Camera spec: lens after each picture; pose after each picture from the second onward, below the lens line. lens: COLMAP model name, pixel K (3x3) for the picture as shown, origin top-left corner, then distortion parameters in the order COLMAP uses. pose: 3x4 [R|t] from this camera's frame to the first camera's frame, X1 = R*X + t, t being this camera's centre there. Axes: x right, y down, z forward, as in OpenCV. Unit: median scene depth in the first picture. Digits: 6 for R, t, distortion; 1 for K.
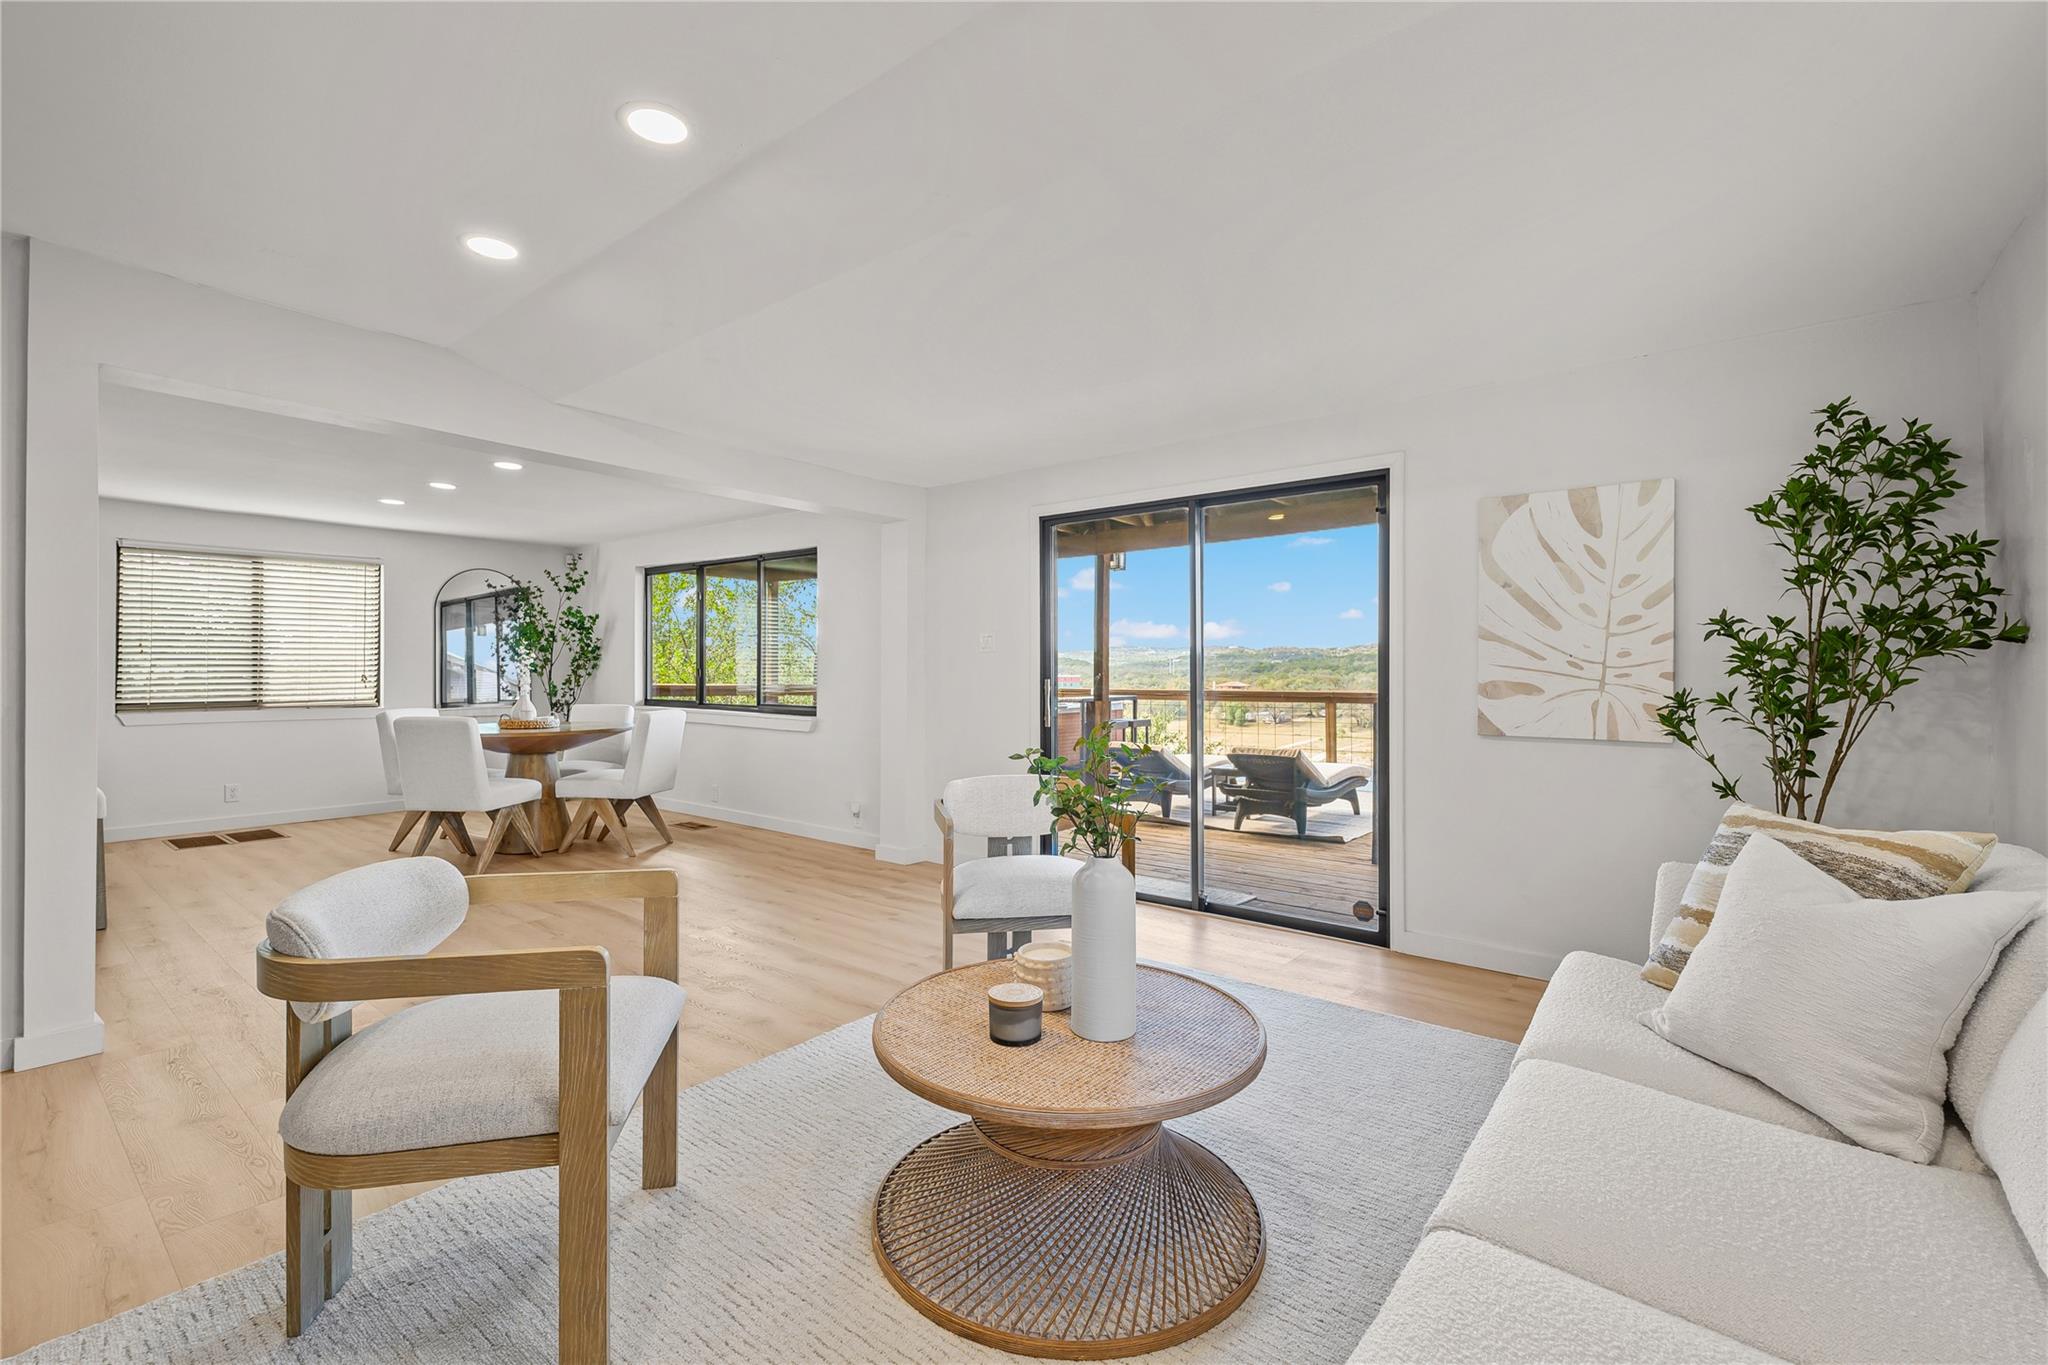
lens RADIAL K [[886.8, 0, 1023.9], [0, 886.8, 669.9], [0, 0, 1]] dist [0.001376, 0.000350]
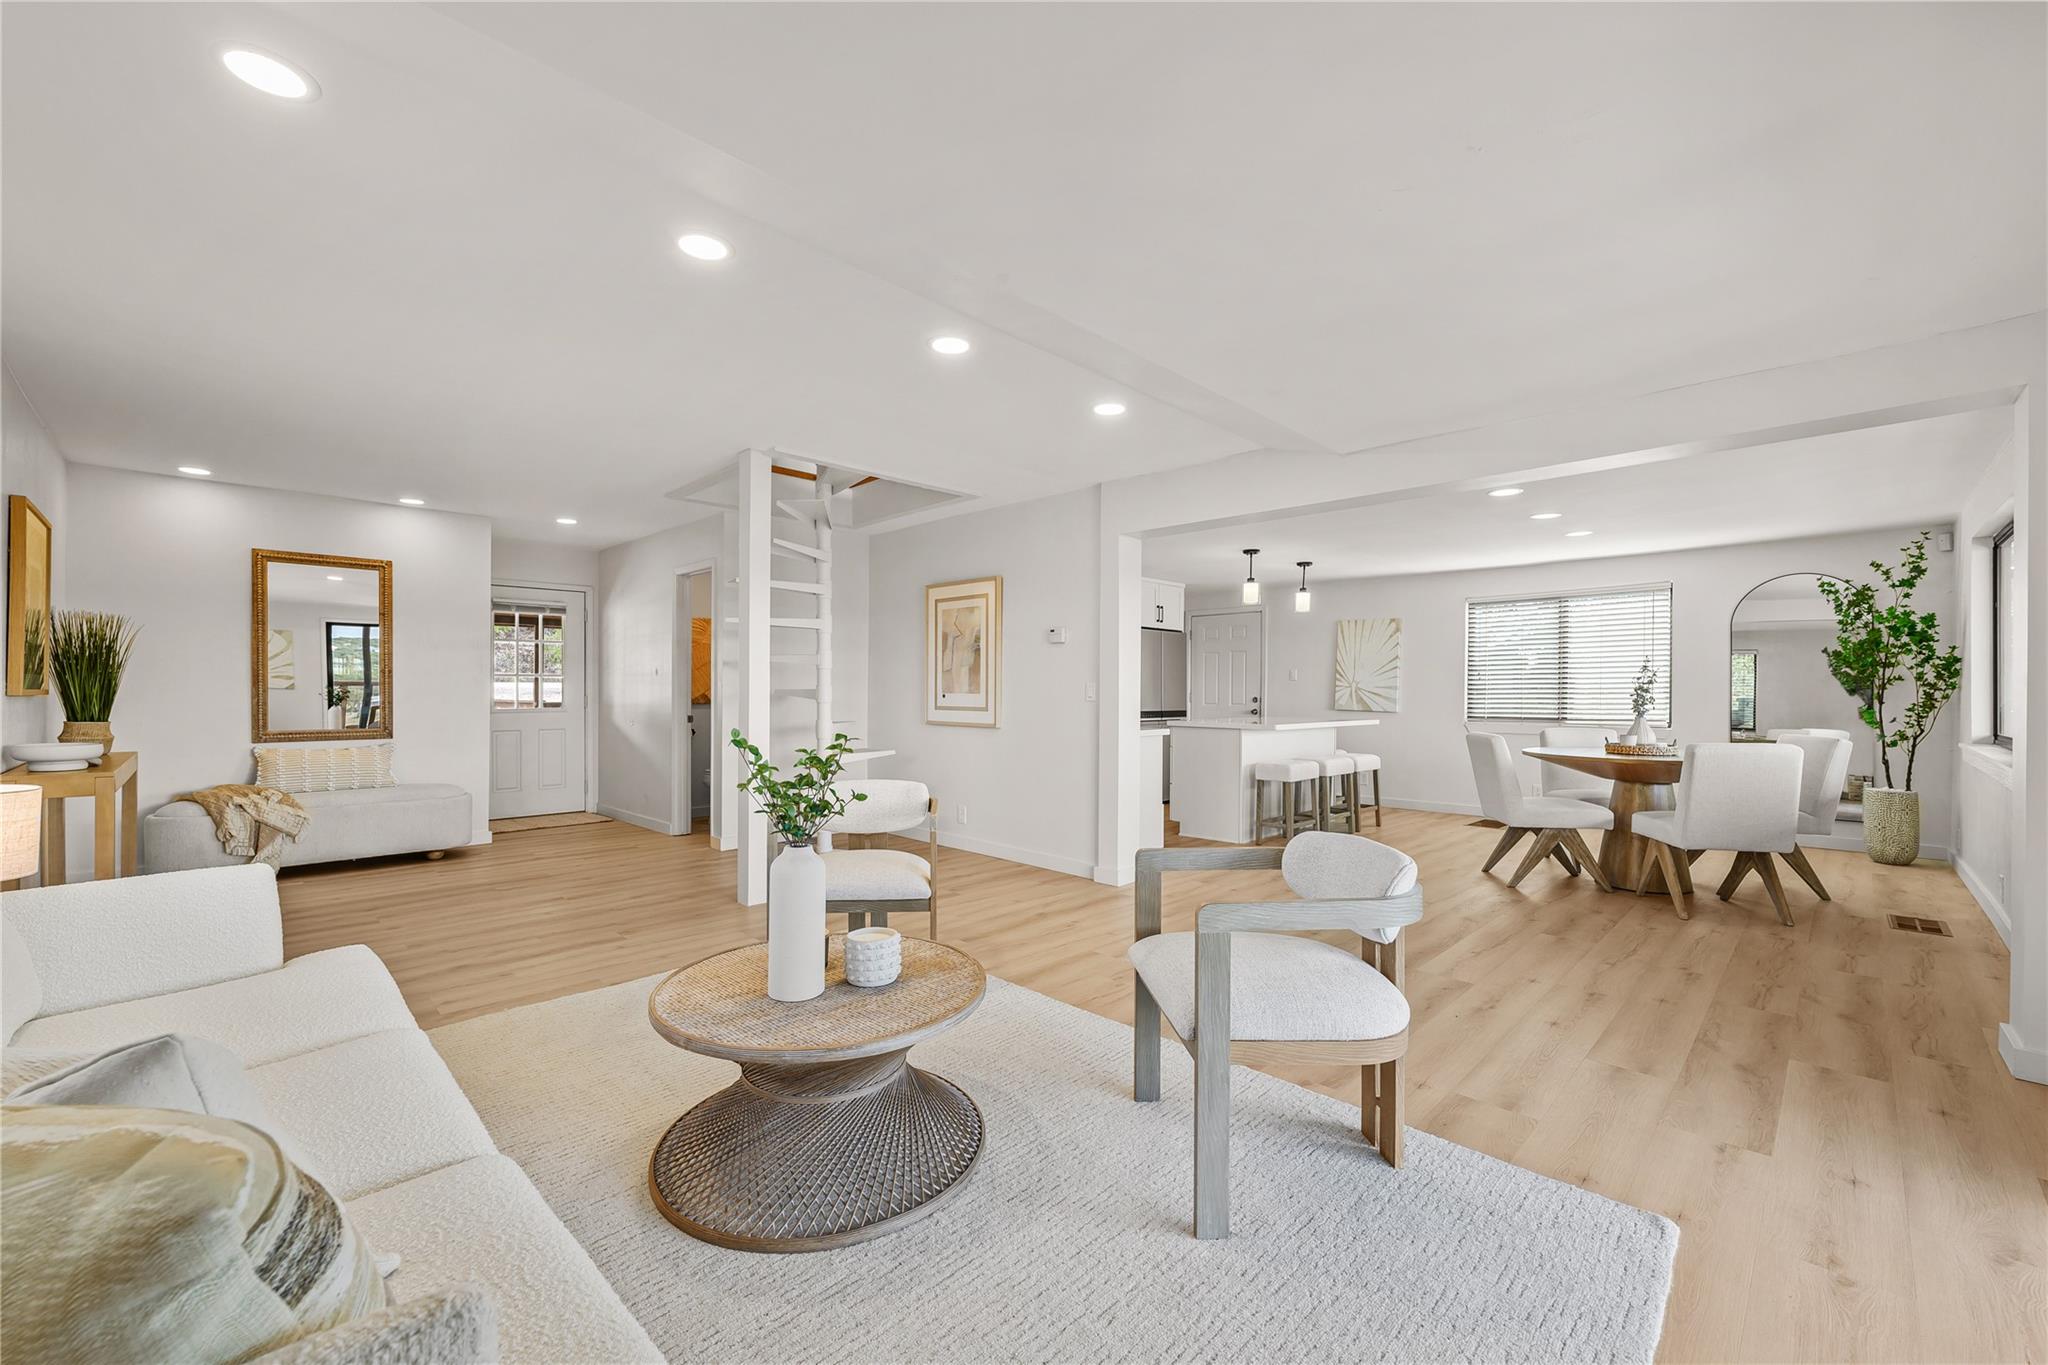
lens RADIAL K [[814.2, 0, 1010.1], [0, 814.2, 698.2], [0, 0, 1]] dist [0.000413, 0.000054]
pose [[-0.119019, 0.003306, -0.992886, 0.858145], [-0.000850, 0.999994, 0.003432, 0.014574], [0.992892, 0.001252, -0.119016, 1.092303]]
